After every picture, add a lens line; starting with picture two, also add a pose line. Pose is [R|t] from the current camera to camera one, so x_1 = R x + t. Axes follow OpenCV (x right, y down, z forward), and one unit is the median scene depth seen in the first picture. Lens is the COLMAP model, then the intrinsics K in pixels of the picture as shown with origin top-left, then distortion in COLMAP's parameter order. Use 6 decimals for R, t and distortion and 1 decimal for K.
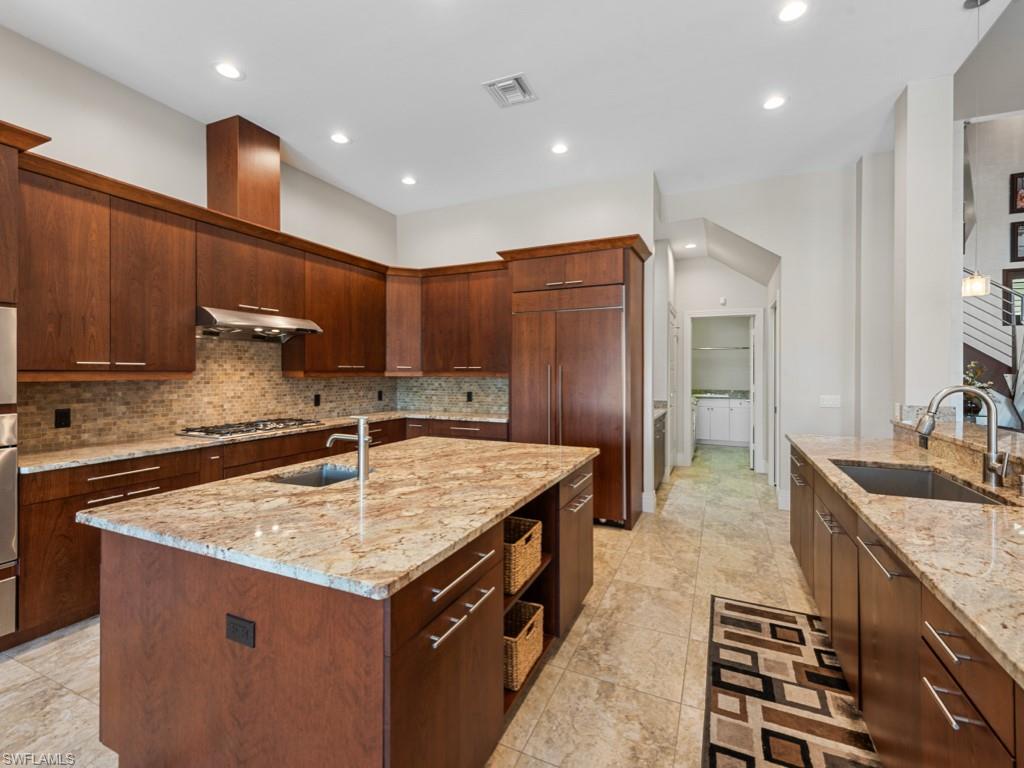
lens RADIAL K [[451.7, 0, 515.6], [0, 451.7, 378.0], [0, 0, 1]] dist [0.008569, -0.000655]
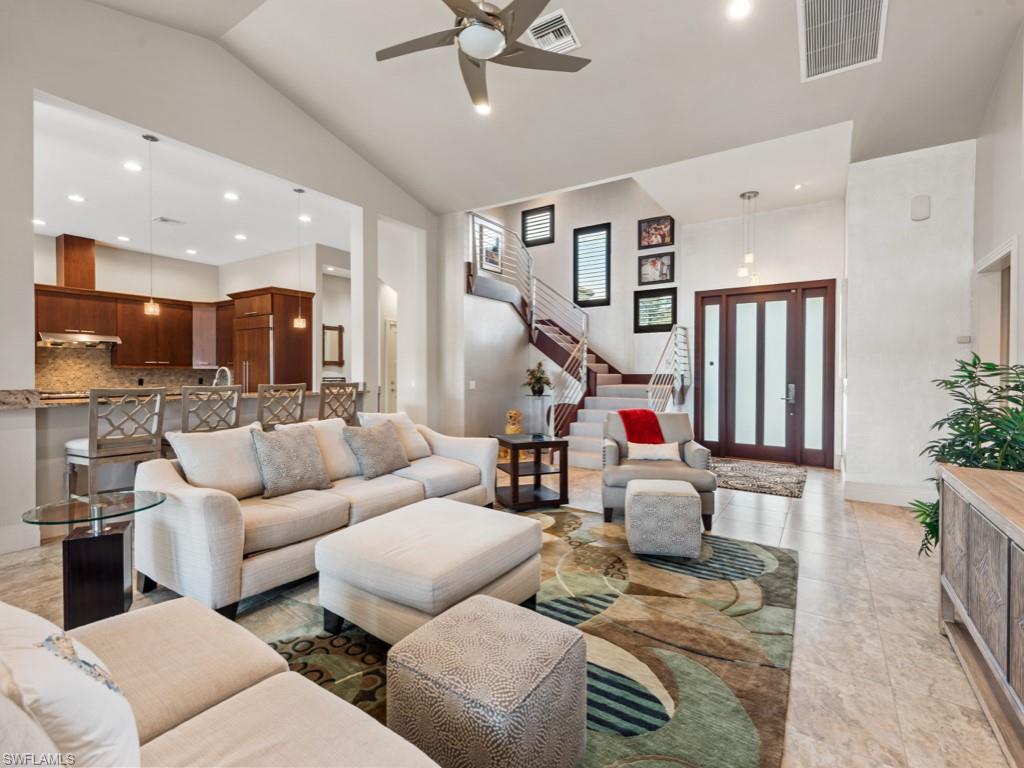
lens RADIAL K [[460.1, 0, 512.0], [0, 460.1, 384.0], [0, 0, 1]] dist [0.021800, -0.011173]
pose [[0.986889, 0.009151, -0.161144, 1.318872], [-0.007666, 0.999922, 0.009833, 0.030294], [0.161221, -0.008469, 0.986882, -0.549935]]
